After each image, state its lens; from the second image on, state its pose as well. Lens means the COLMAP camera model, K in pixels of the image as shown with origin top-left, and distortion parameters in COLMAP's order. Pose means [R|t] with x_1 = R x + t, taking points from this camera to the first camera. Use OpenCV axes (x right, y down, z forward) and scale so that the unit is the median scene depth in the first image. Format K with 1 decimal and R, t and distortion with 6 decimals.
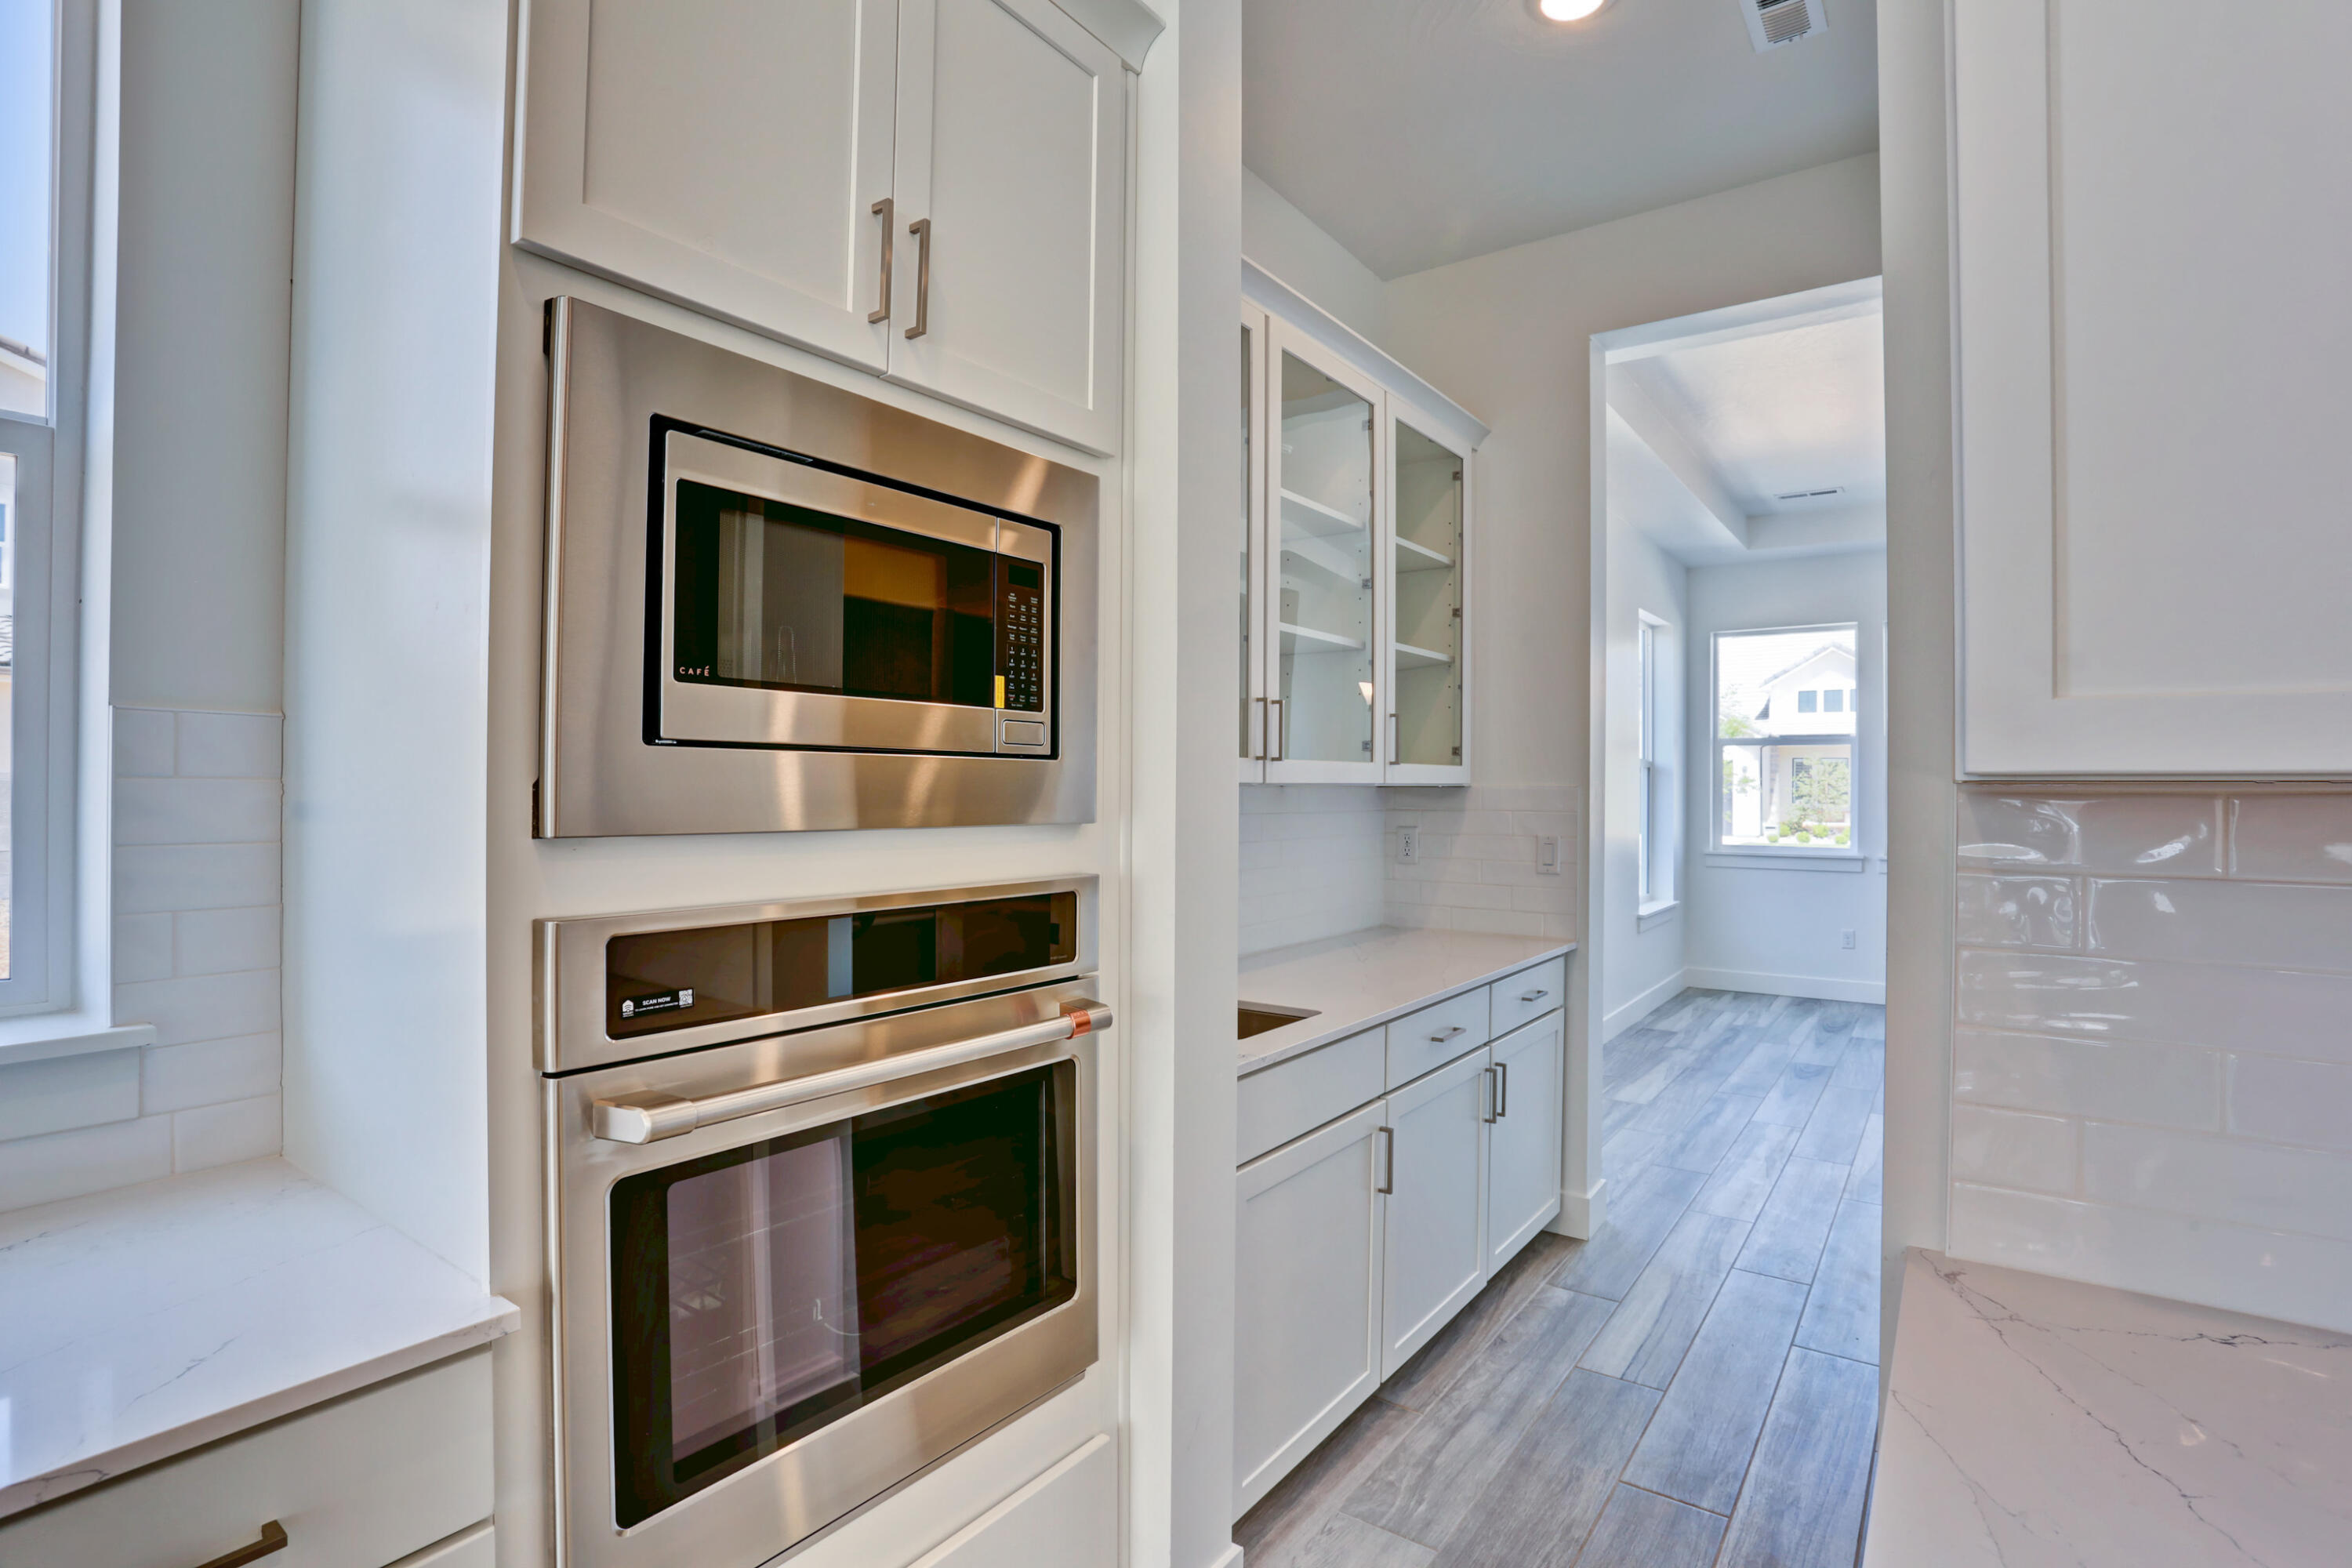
lens RADIAL K [[1147.4, 0, 1187.8], [0, 1147.4, 785.0], [0, 0, 1]] dist [-0.060827, 0.022380]
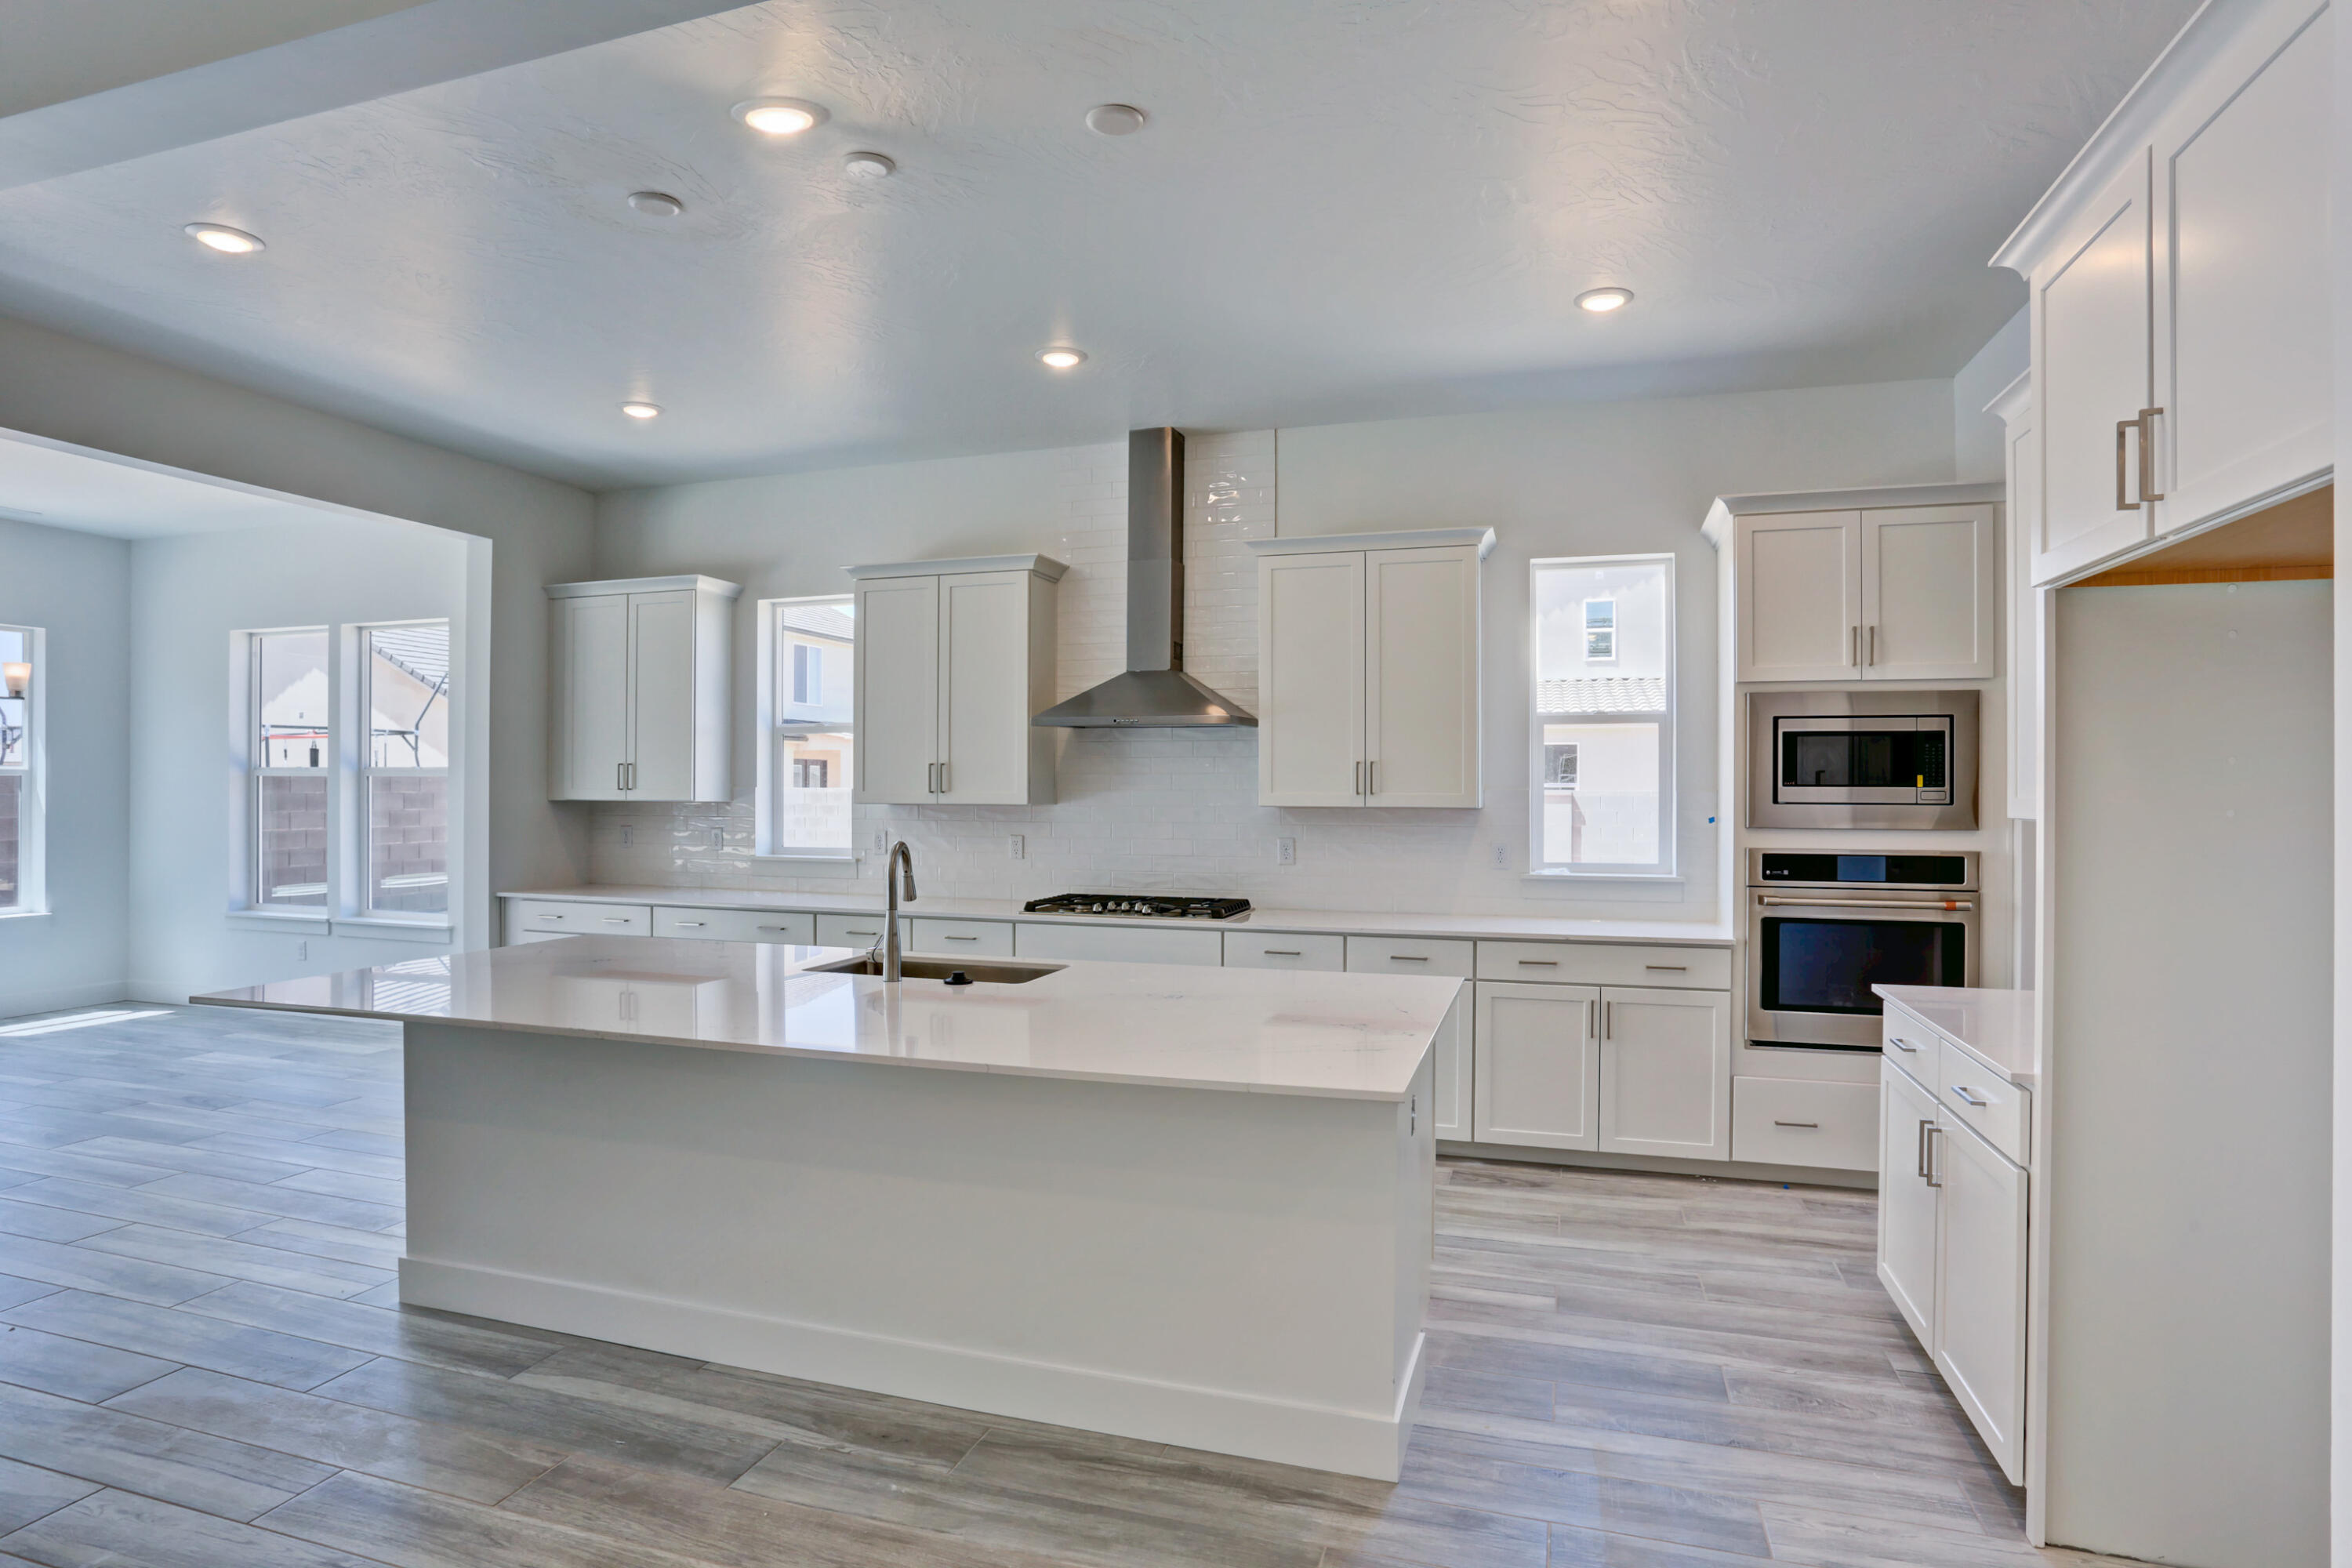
lens RADIAL K [[1194.5, 0, 1136.5], [0, 1194.5, 779.4], [0, 0, 1]] dist [-0.054530, 0.018902]
pose [[0.282161, -0.012507, -0.959286, 2.037373], [0.001361, 0.999919, -0.012637, -0.053619], [0.959366, 0.002260, 0.282155, -1.629555]]
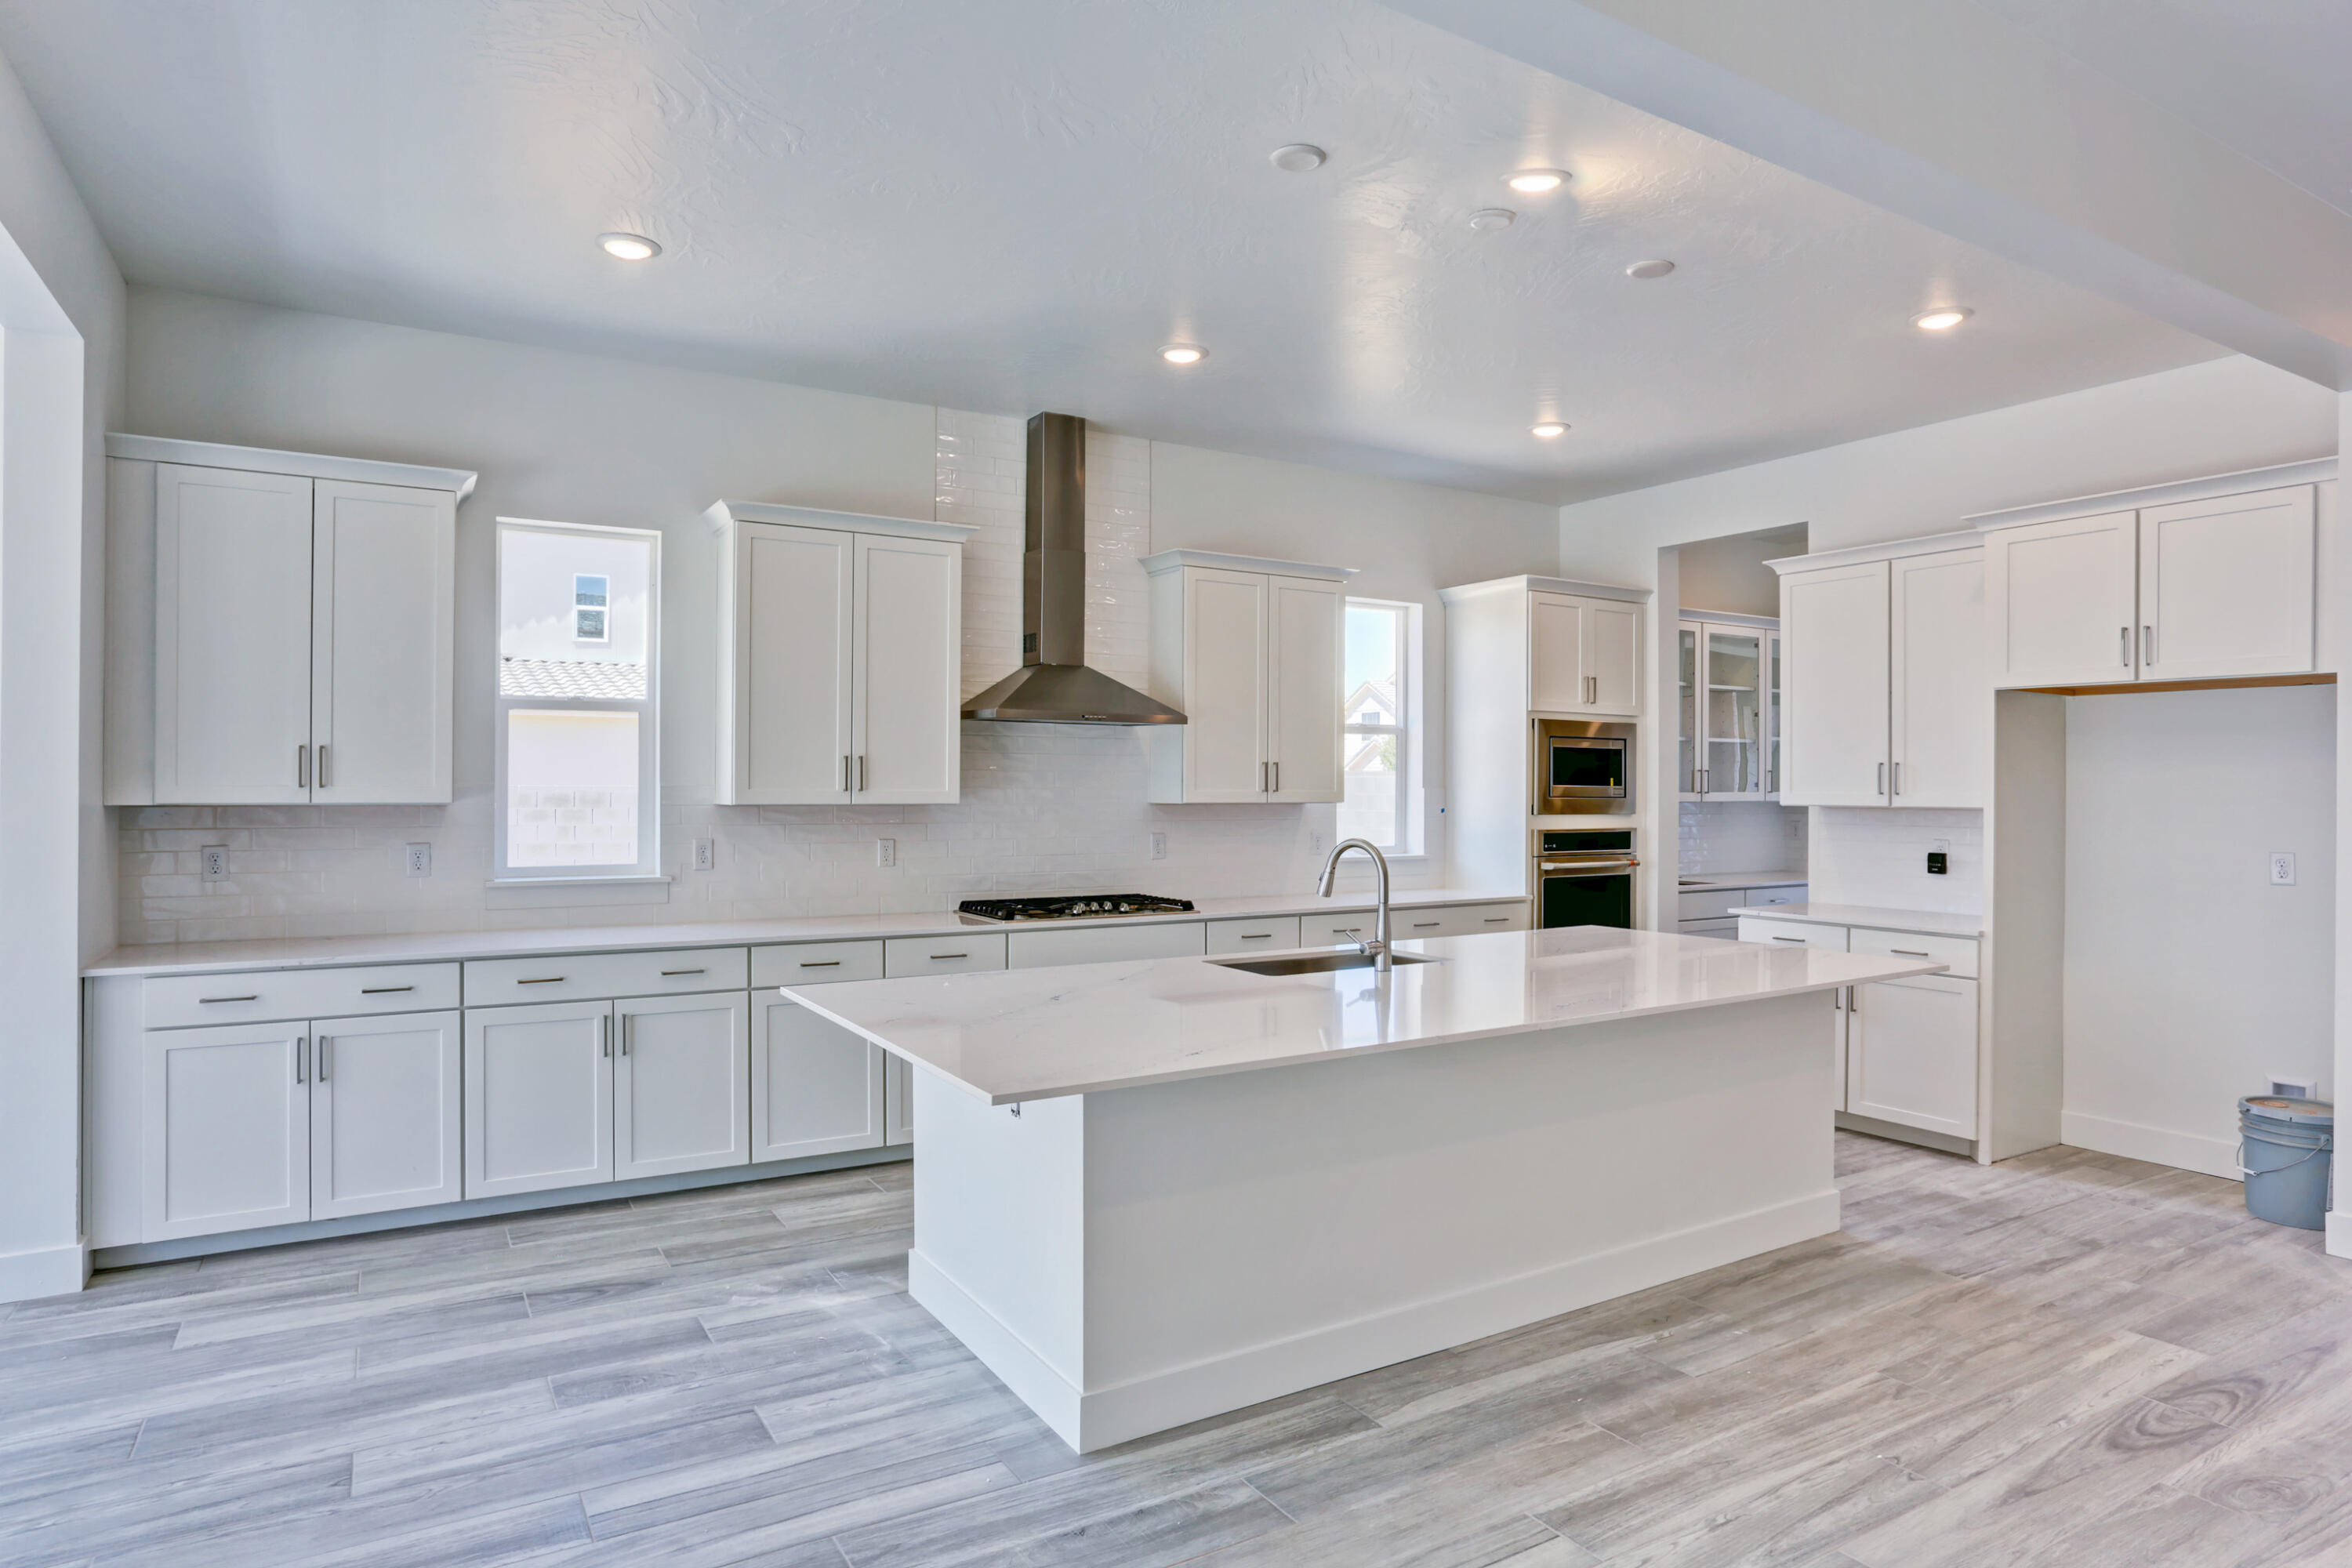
lens RADIAL K [[1340.9, 0, 1111.9], [0, 1340.9, 794.0], [0, 0, 1]] dist [-0.036740, 0.013914]
pose [[0.904164, -0.000350, -0.427185, 0.270086], [0.002773, 0.999983, 0.005051, -0.068672], [0.427176, -0.005752, 0.904150, -4.247972]]
